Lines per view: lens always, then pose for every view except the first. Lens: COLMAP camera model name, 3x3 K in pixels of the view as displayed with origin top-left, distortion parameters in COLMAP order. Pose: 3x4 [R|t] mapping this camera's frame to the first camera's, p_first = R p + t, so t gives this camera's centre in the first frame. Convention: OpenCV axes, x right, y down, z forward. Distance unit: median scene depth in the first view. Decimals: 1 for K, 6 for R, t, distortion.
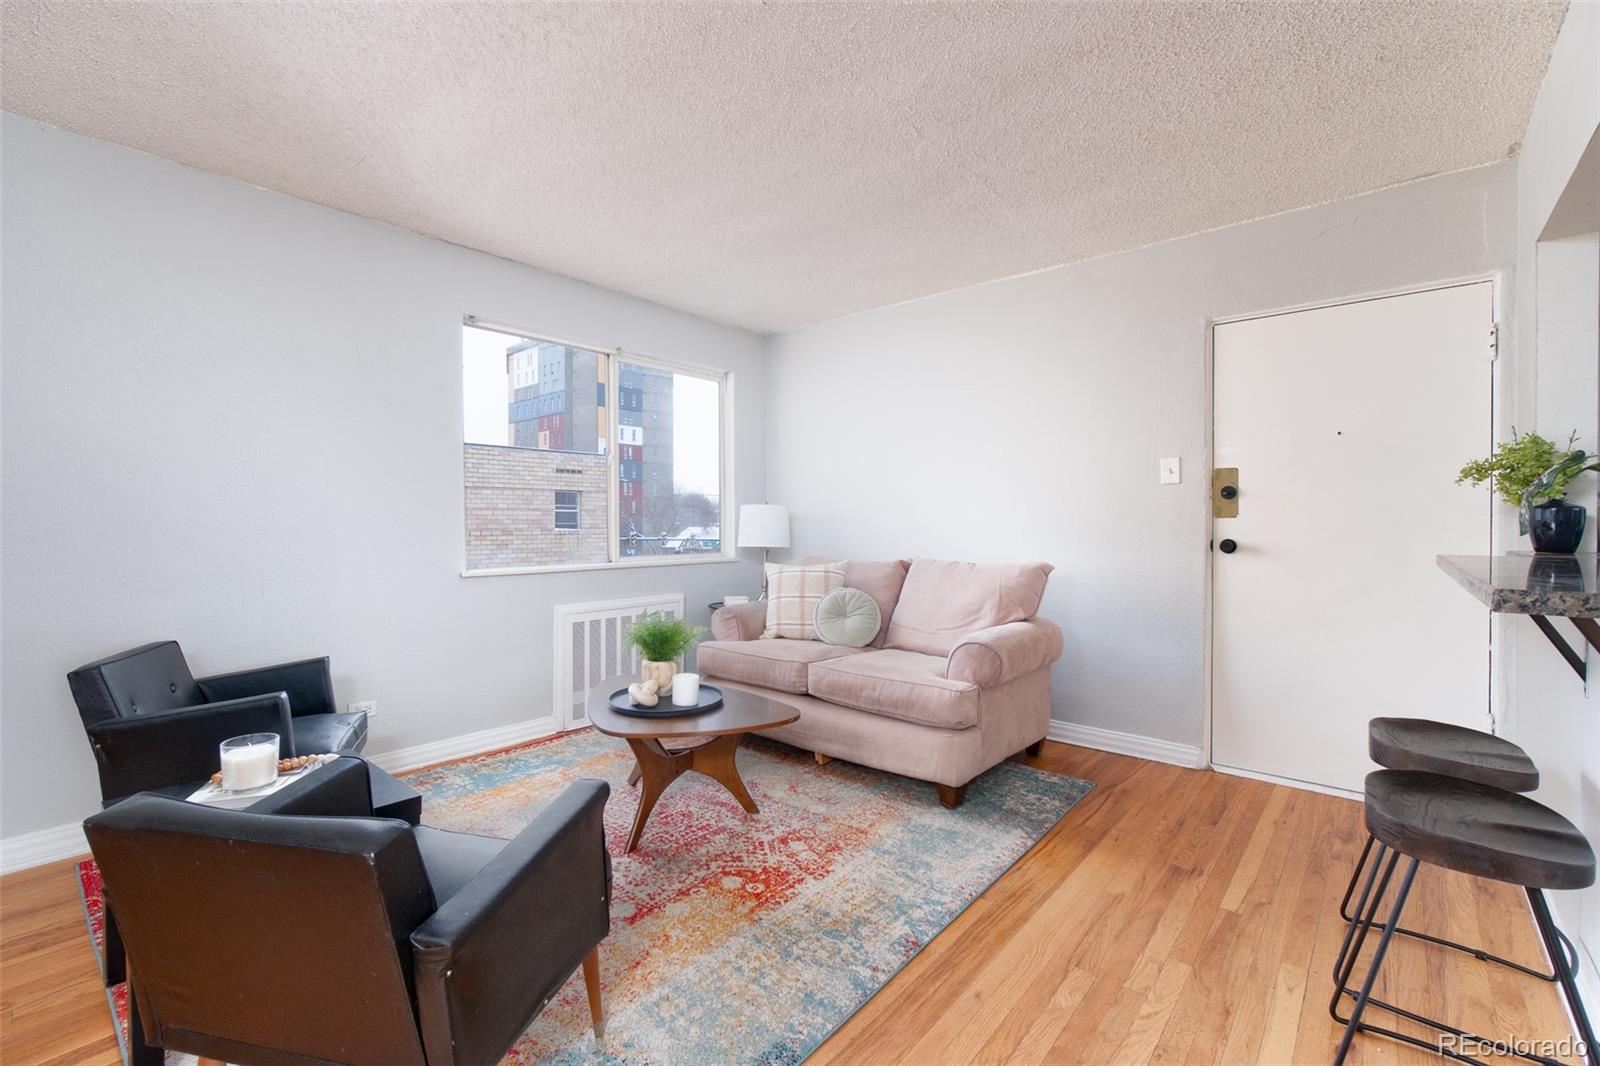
lens RADIAL K [[694.9, 0, 789.6], [0, 694.9, 529.3], [0, 0, 1]] dist [-0.001110, -0.000061]
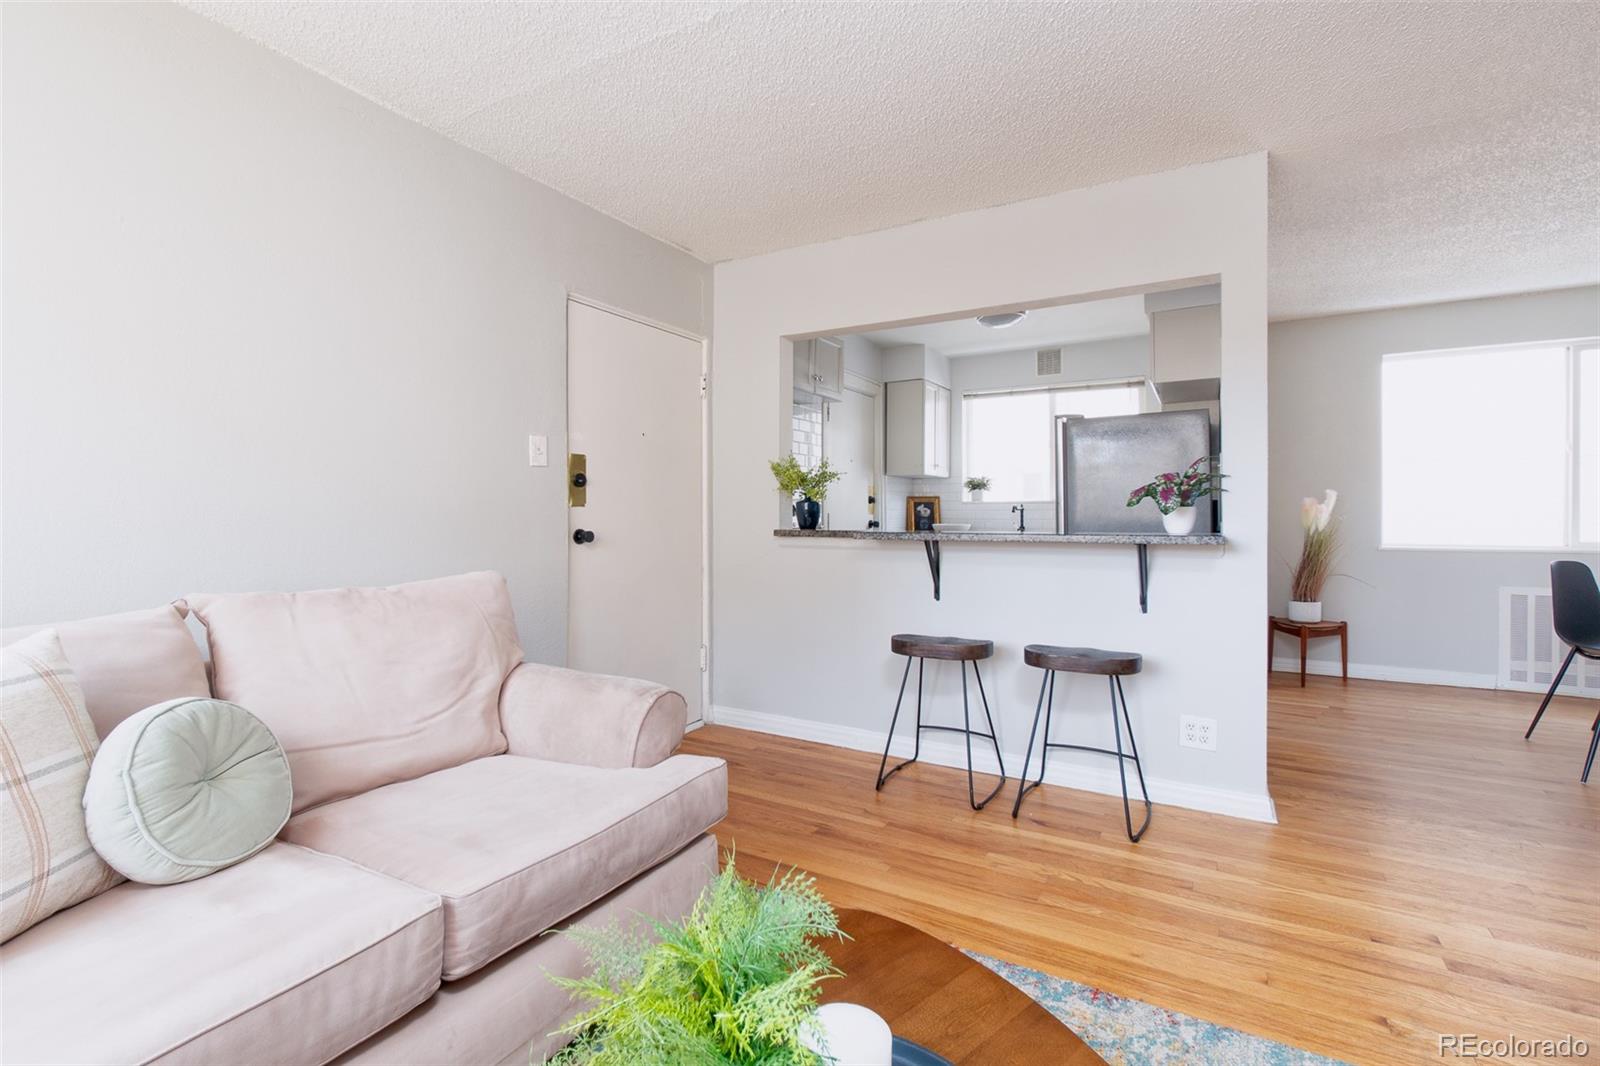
lens RADIAL K [[704.8, 0, 792.9], [0, 704.8, 511.3], [0, 0, 1]] dist [0.000739, -0.005767]
pose [[-0.180283, 0.004502, 0.983604, -0.412887], [0.016801, 0.999858, -0.001497, -0.004607], [-0.983471, 0.016256, -0.180333, 1.002263]]
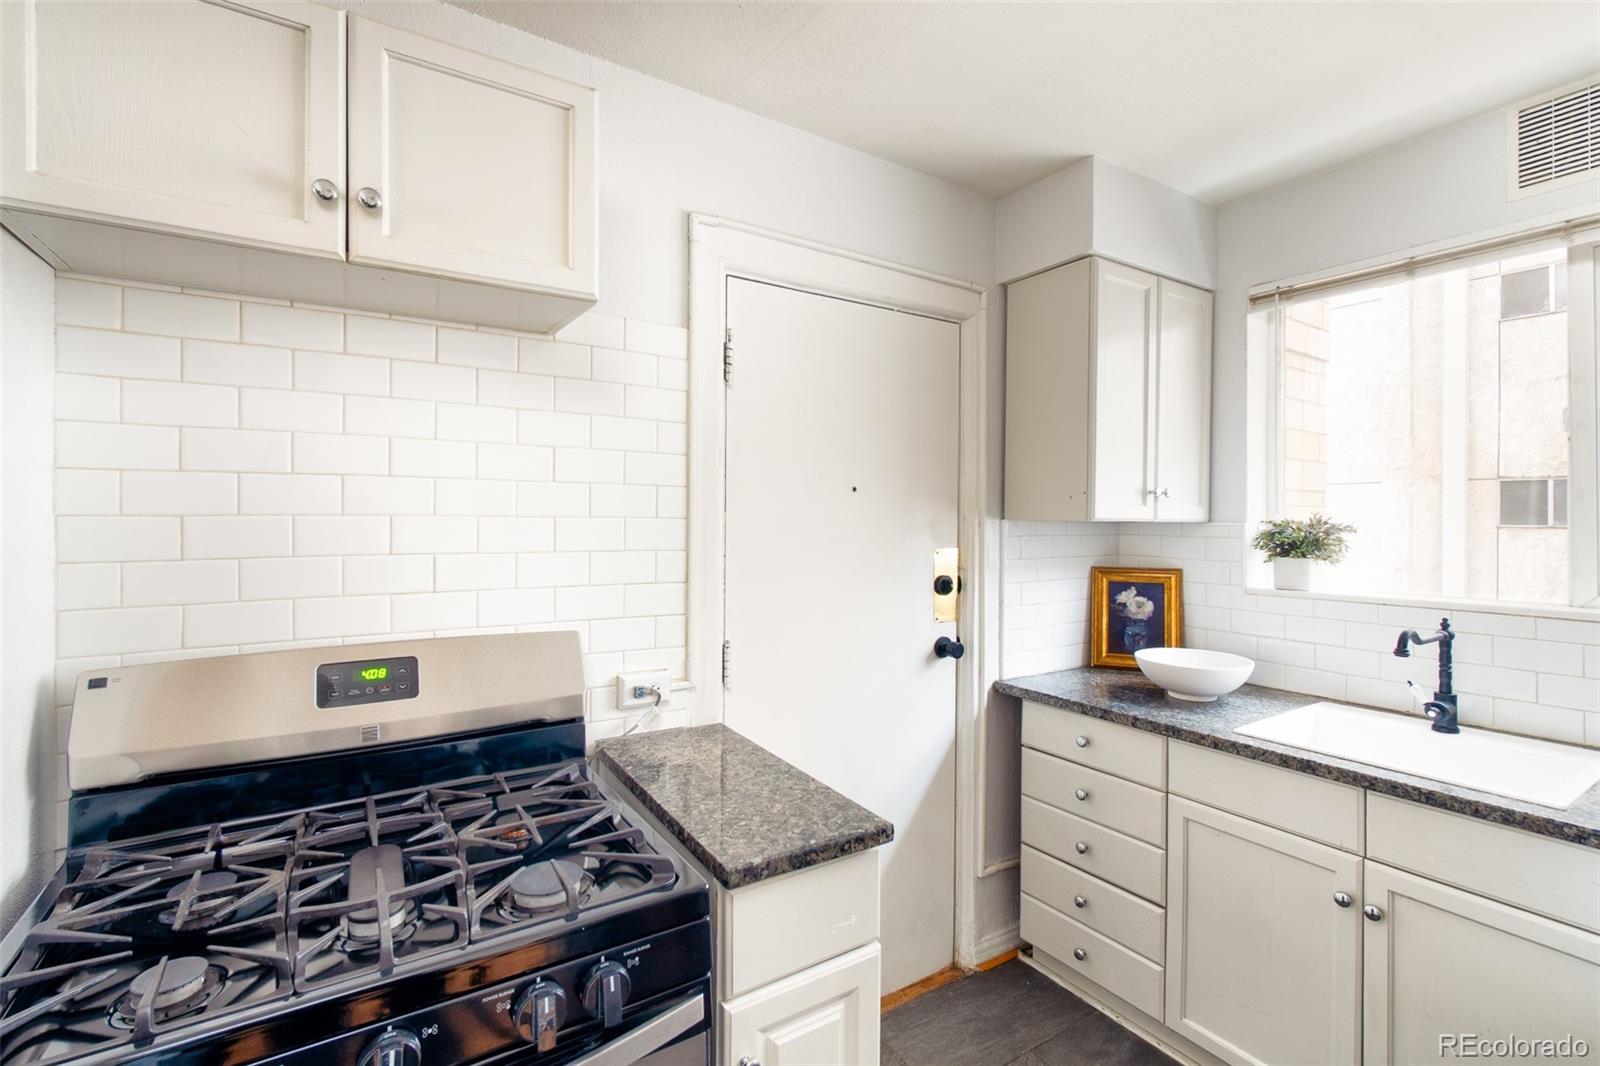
lens RADIAL K [[698.3, 0, 819.4], [0, 698.3, 518.0], [0, 0, 1]] dist [0.001142, 0.000471]
pose [[0.280303, 0.005859, 0.959894, 0.717716], [0.009032, 0.999921, -0.008741, -0.104371], [-0.959869, 0.011120, 0.280228, 0.345150]]
